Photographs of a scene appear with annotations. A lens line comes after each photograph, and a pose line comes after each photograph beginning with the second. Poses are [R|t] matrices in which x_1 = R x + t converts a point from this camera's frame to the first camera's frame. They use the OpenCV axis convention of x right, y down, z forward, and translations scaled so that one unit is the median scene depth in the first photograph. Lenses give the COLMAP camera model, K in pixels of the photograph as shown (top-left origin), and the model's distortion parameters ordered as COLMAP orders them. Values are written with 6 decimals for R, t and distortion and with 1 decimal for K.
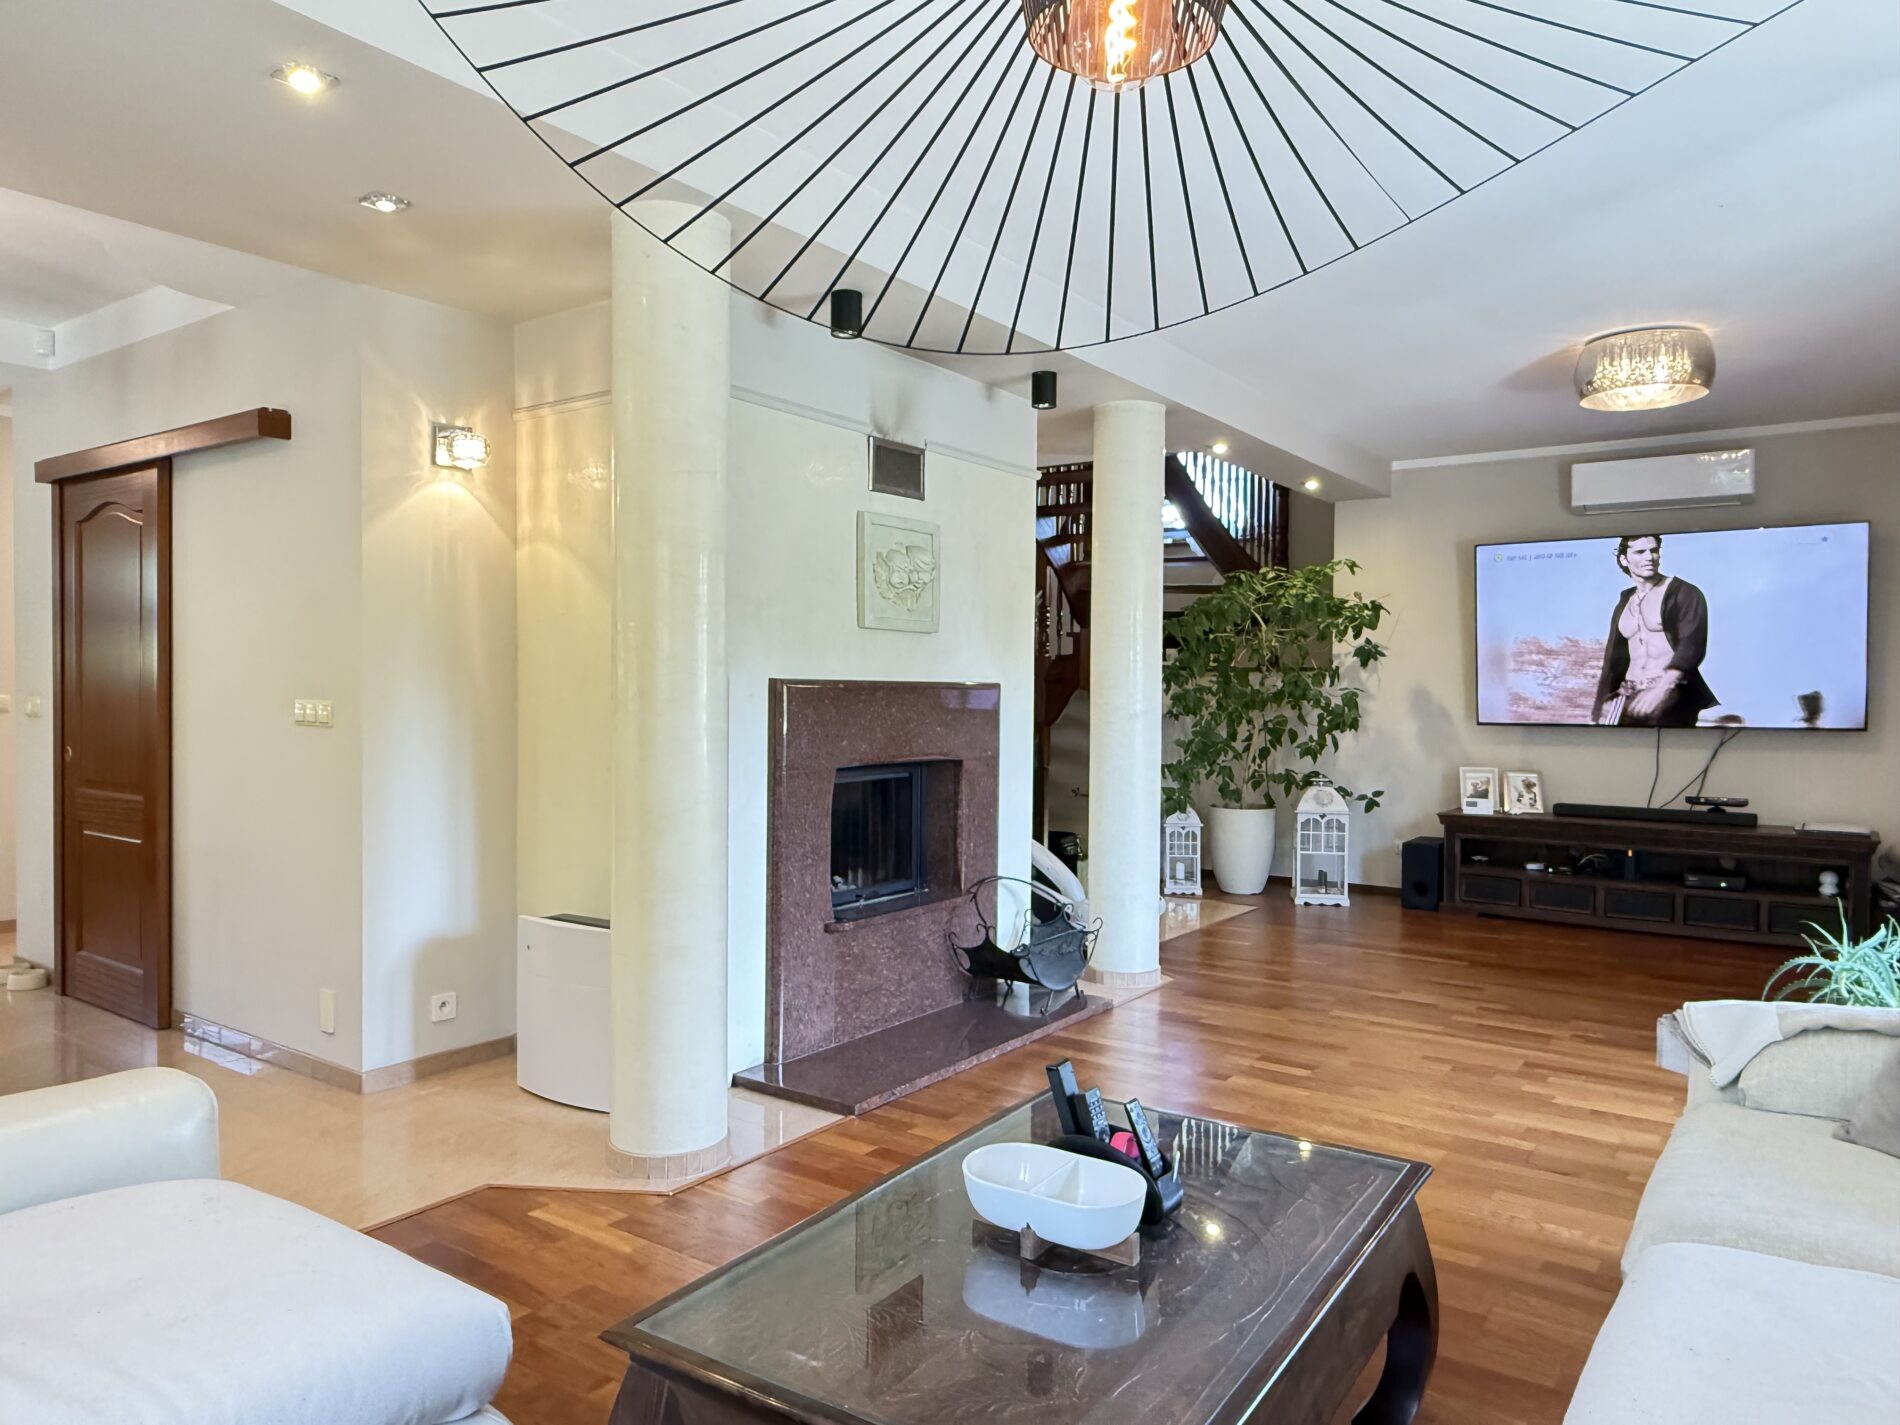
lens RADIAL K [[1259.2, 0, 943.6], [0, 1259.2, 710.5], [0, 0, 1]] dist [0.000138, -0.000220]
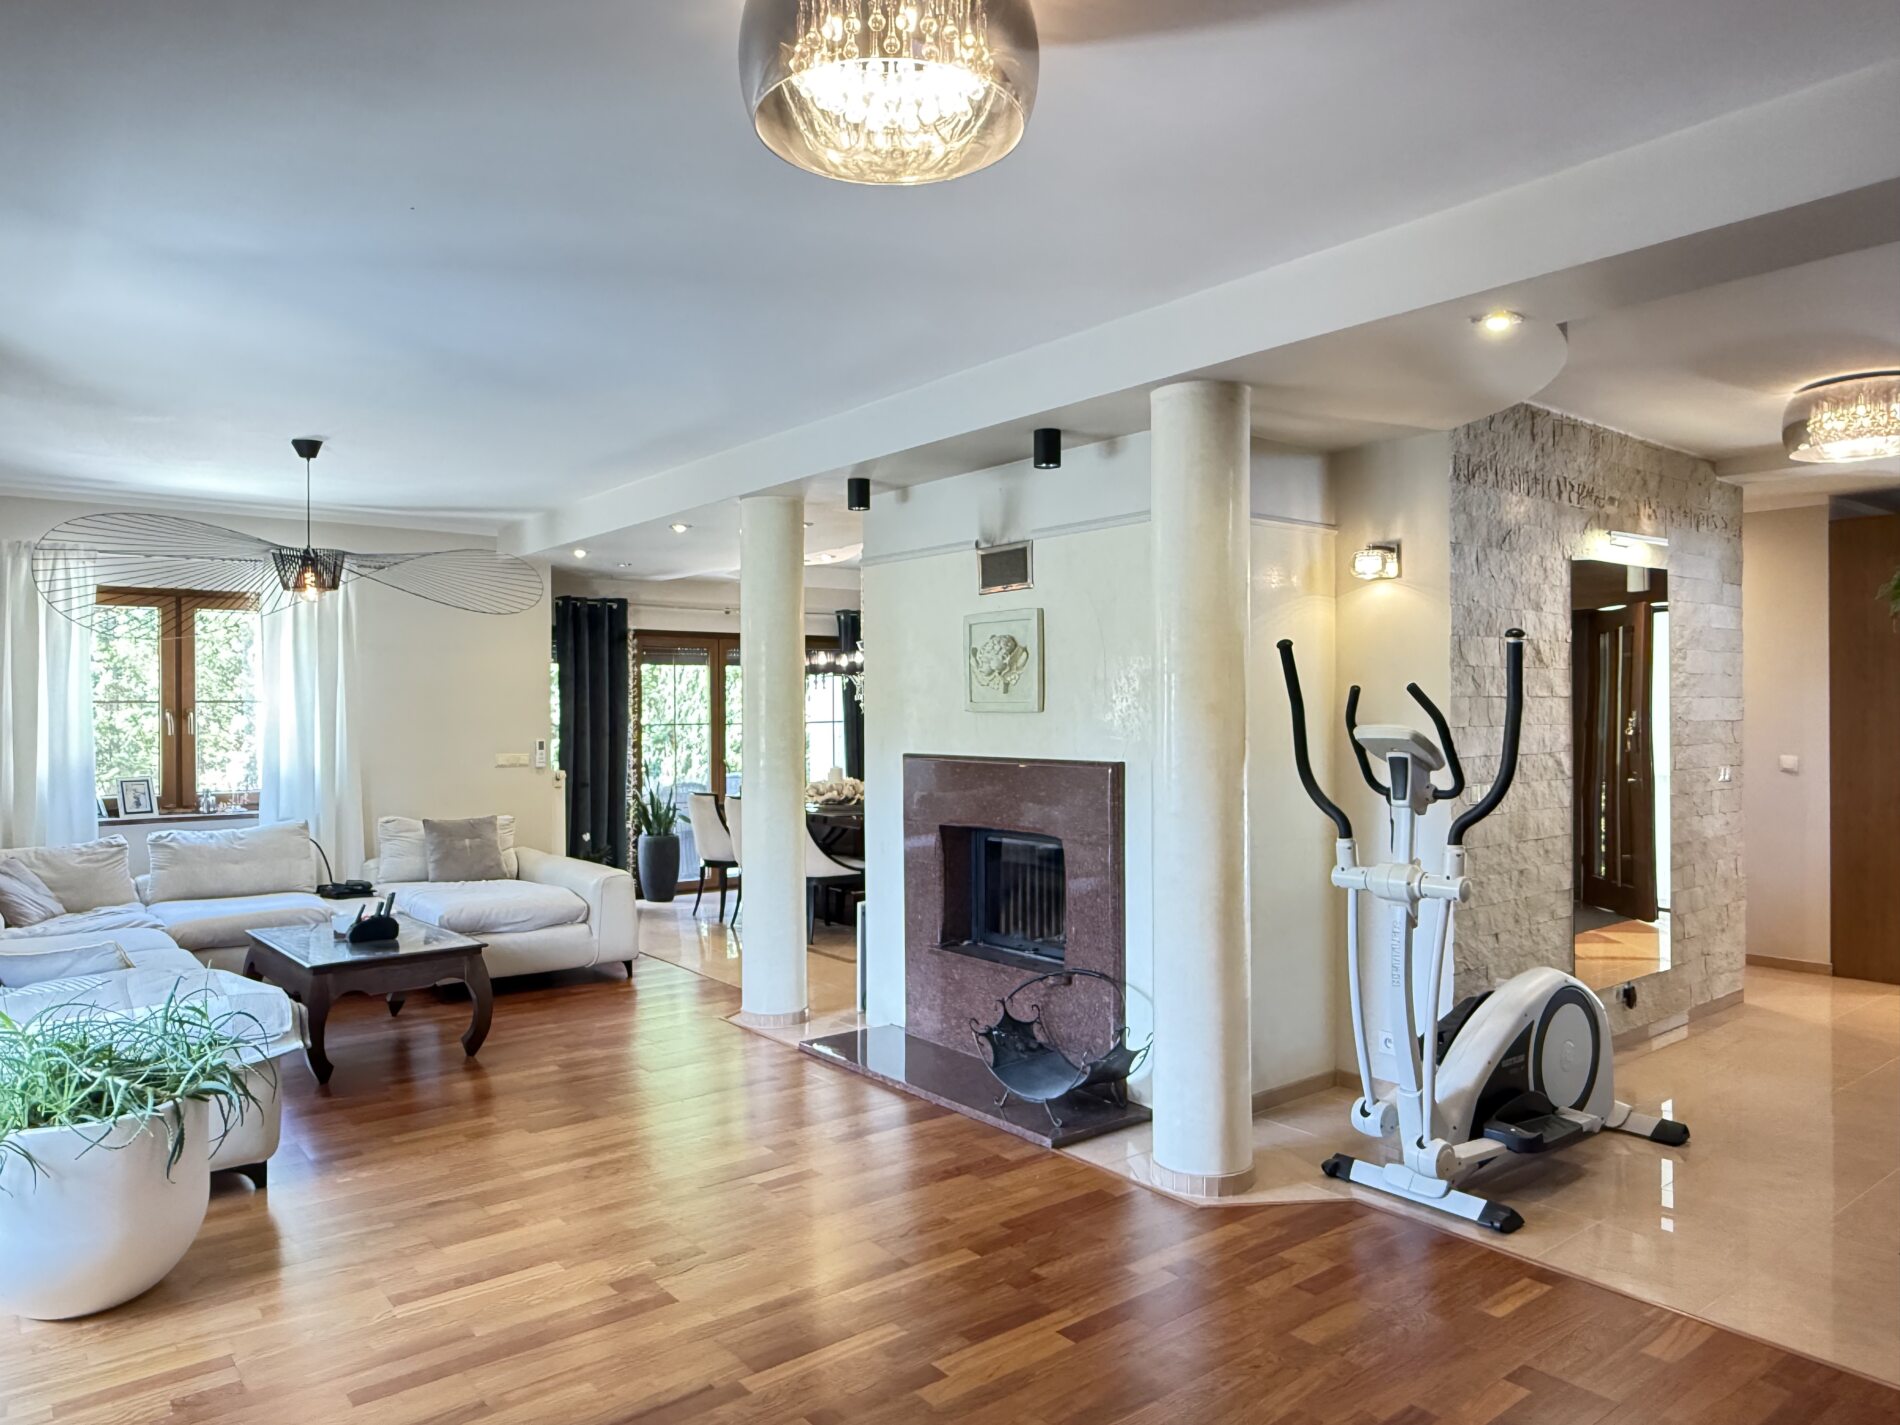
lens RADIAL K [[1259.2, 0, 943.6], [0, 1259.2, 710.5], [0, 0, 1]] dist [0.000138, -0.000220]
pose [[-0.276260, -0.000126, -0.961083, 1.150672], [-0.009323, 0.999953, 0.002548, -0.073848], [0.961038, 0.009664, -0.276248, 1.375895]]
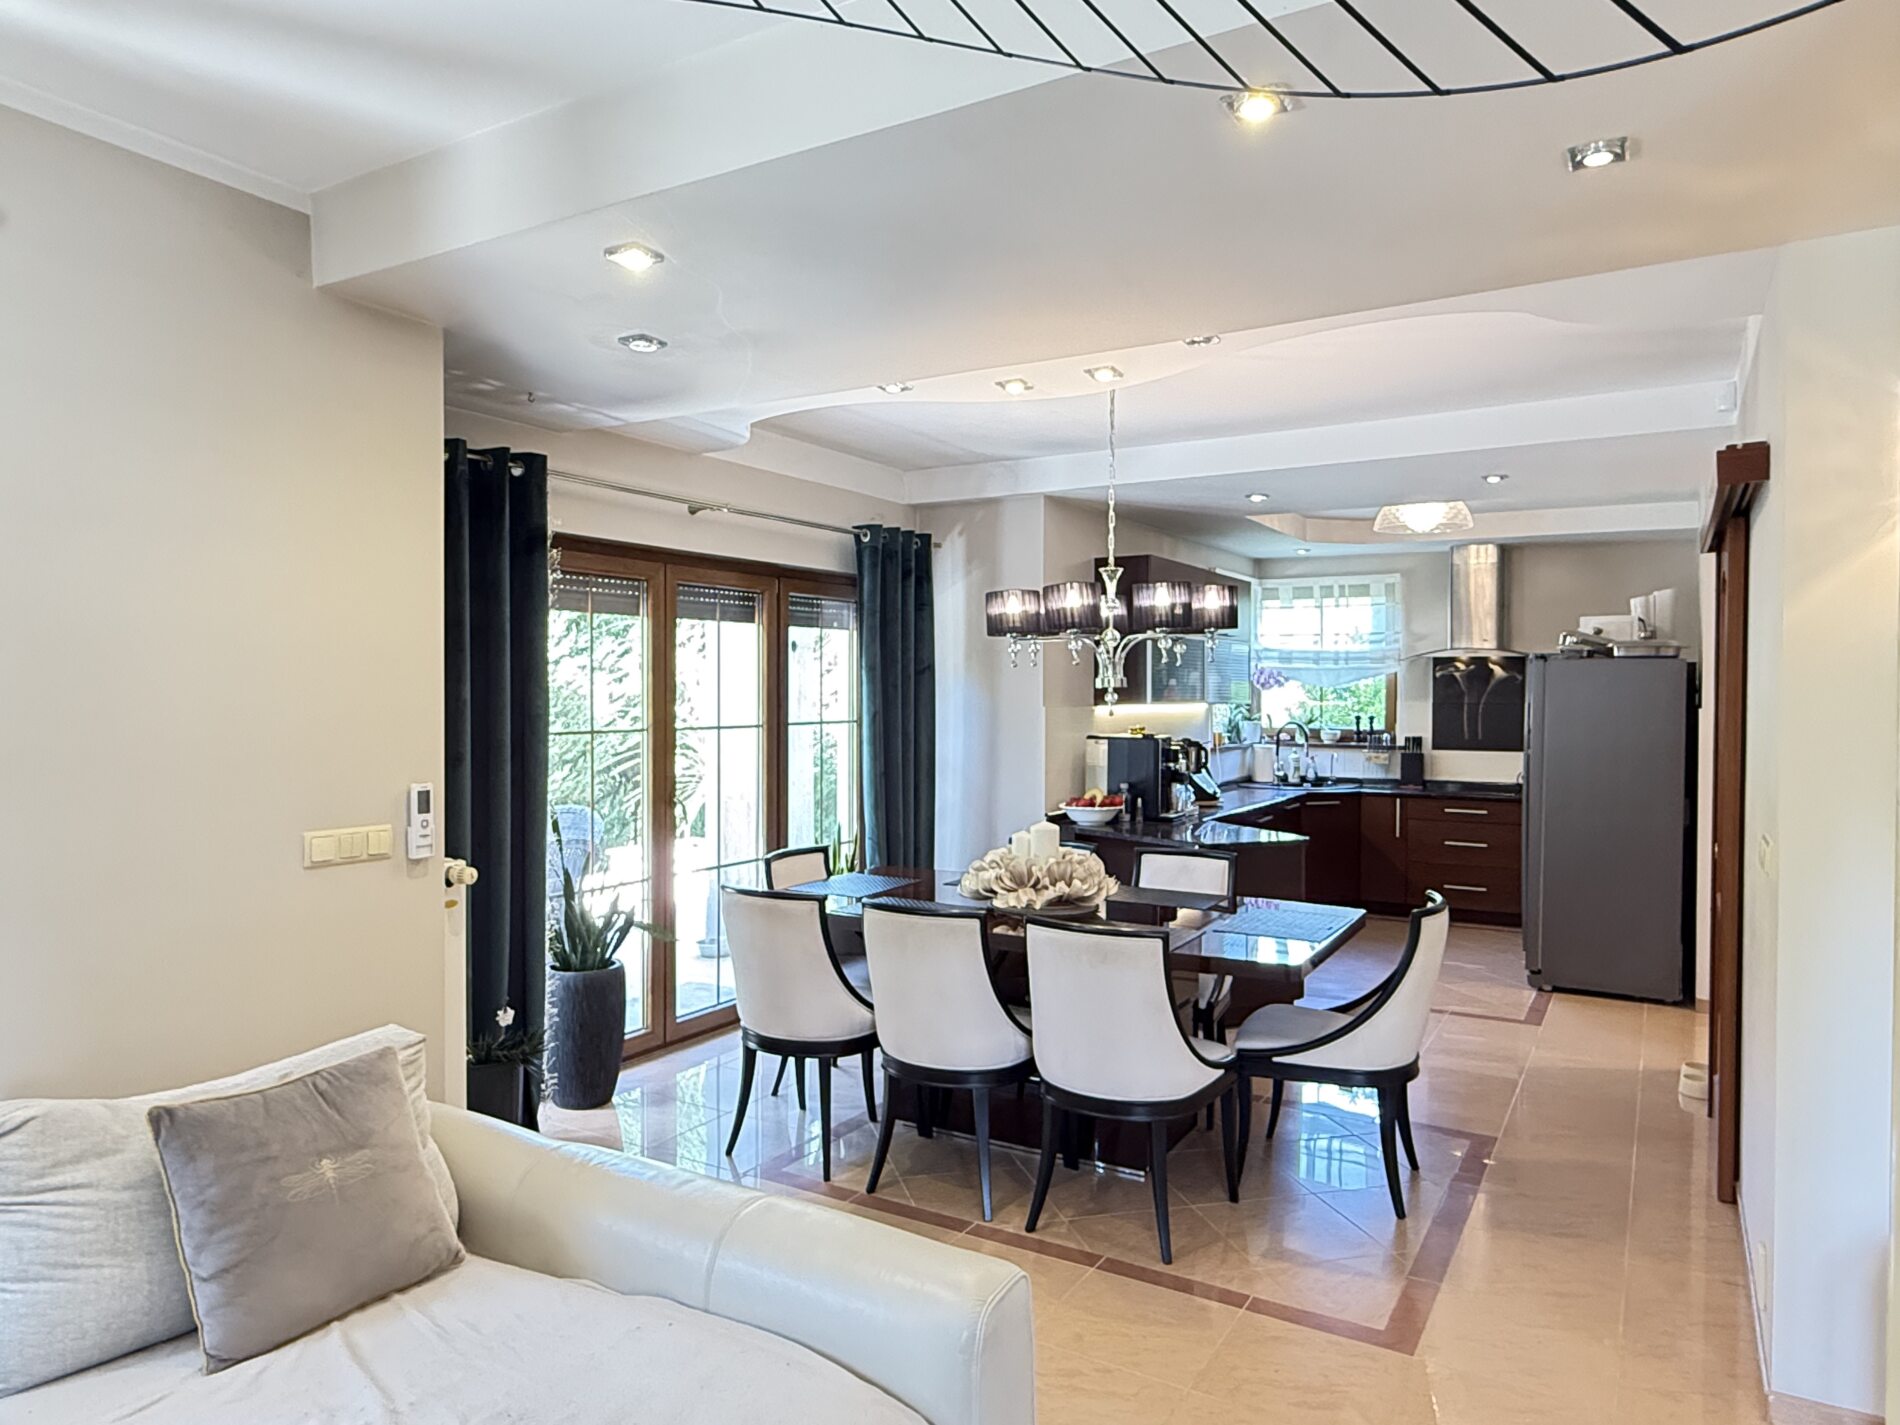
lens RADIAL K [[1210.2, 0, 942.4], [0, 1210.2, 709.6], [0, 0, 1]] dist [-0.000816, -0.000100]
pose [[0.083971, 0.008215, -0.996434, 0.145416], [-0.020904, 0.999760, 0.006481, -0.073583], [0.996249, 0.020286, 0.084123, 0.452689]]
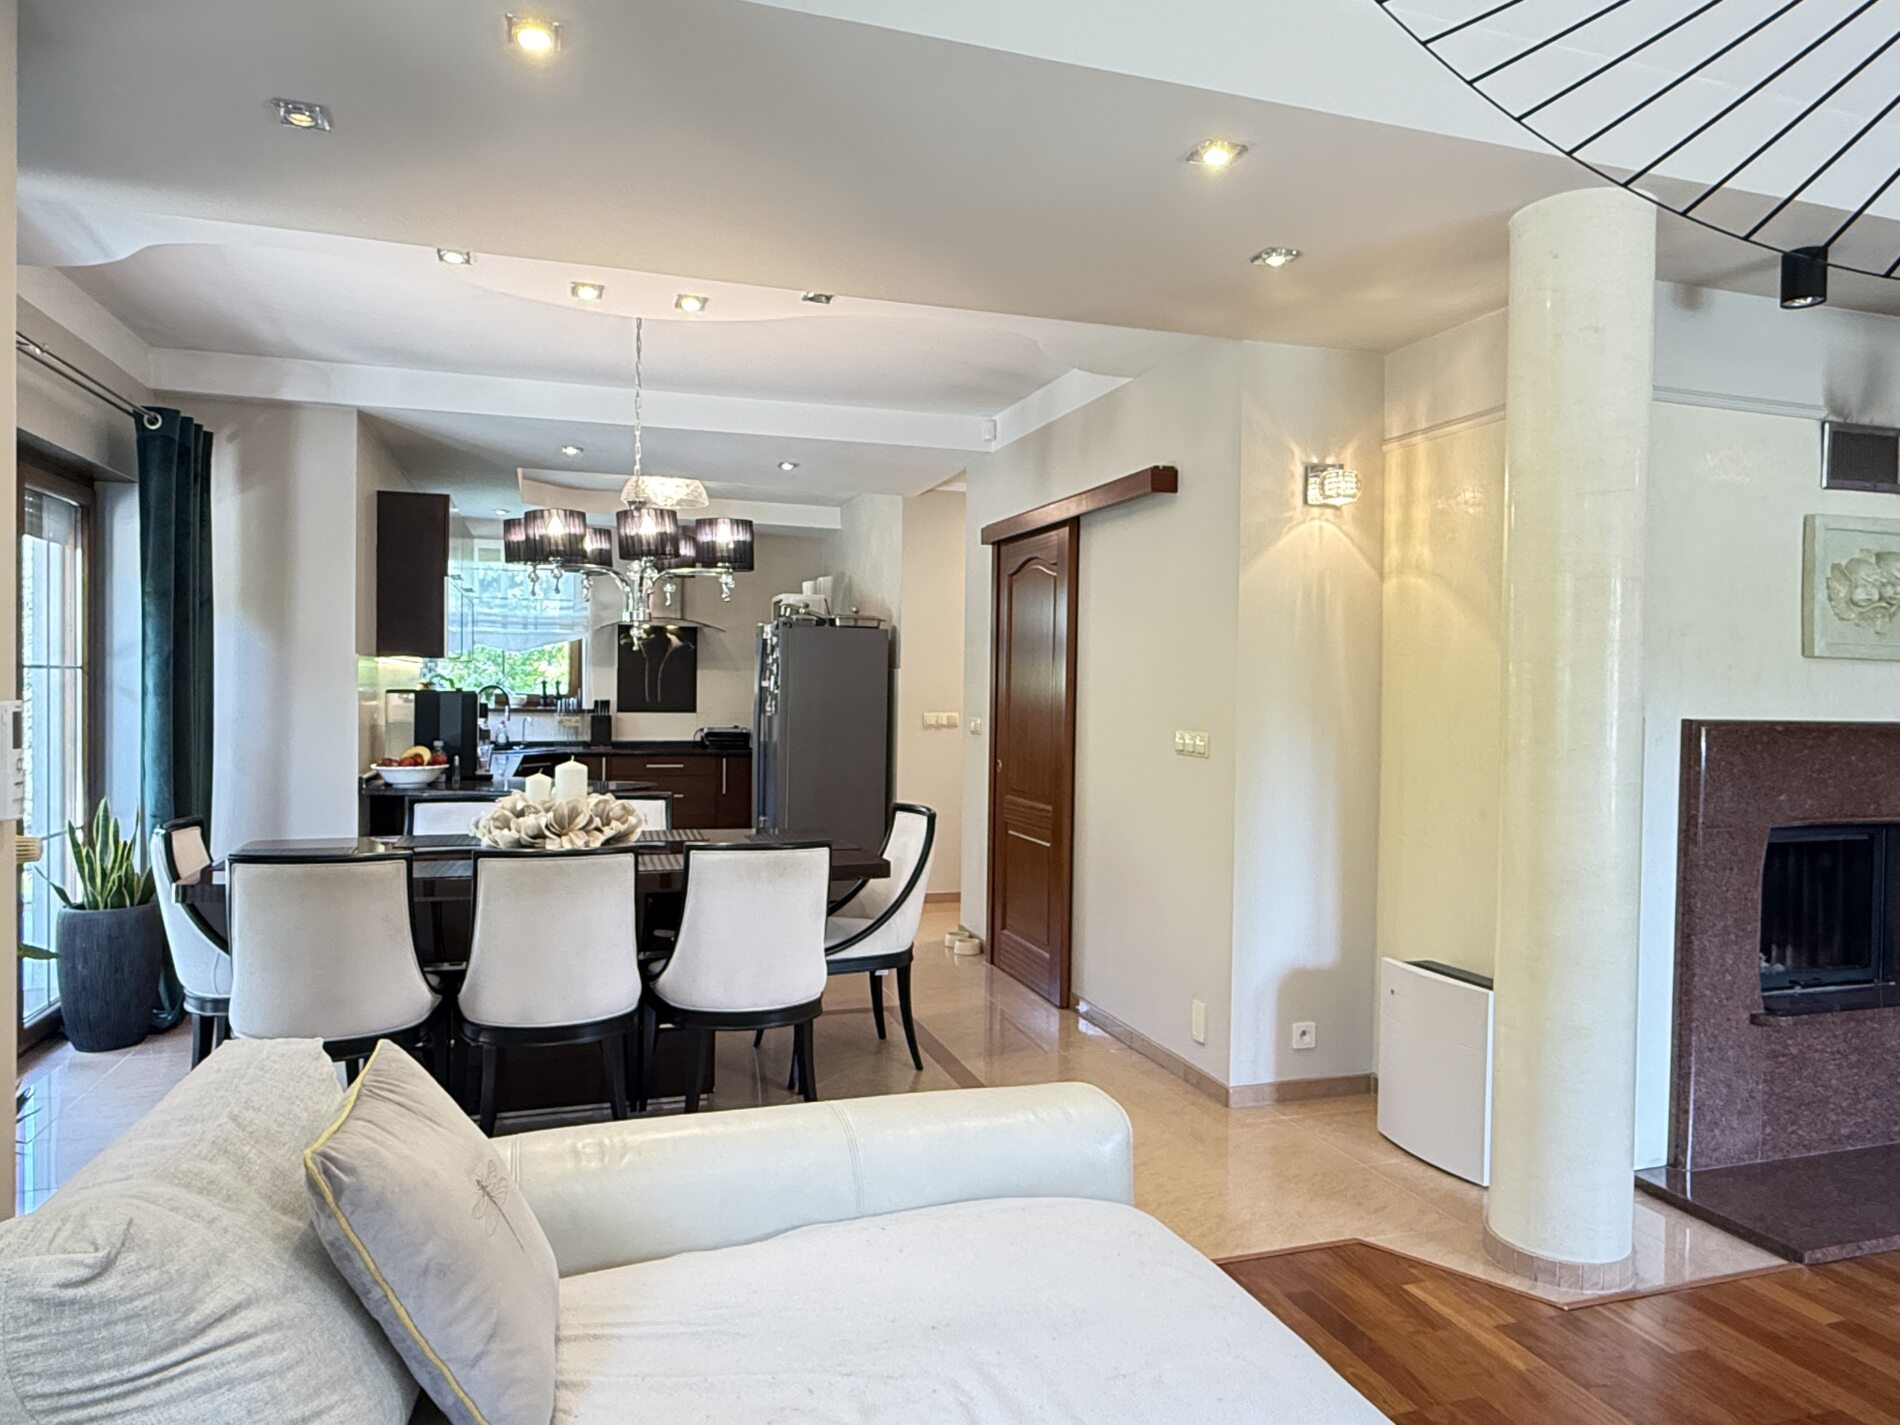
lens RADIAL K [[1211.2, 0, 951.6], [0, 1211.2, 710.7], [0, 0, 1]] dist [0.000867, 0.000510]
pose [[0.804888, 0.014873, -0.593240, -0.048599], [-0.019268, 0.999814, -0.001076, -0.020539], [0.593113, 0.012296, 0.805025, 0.038714]]
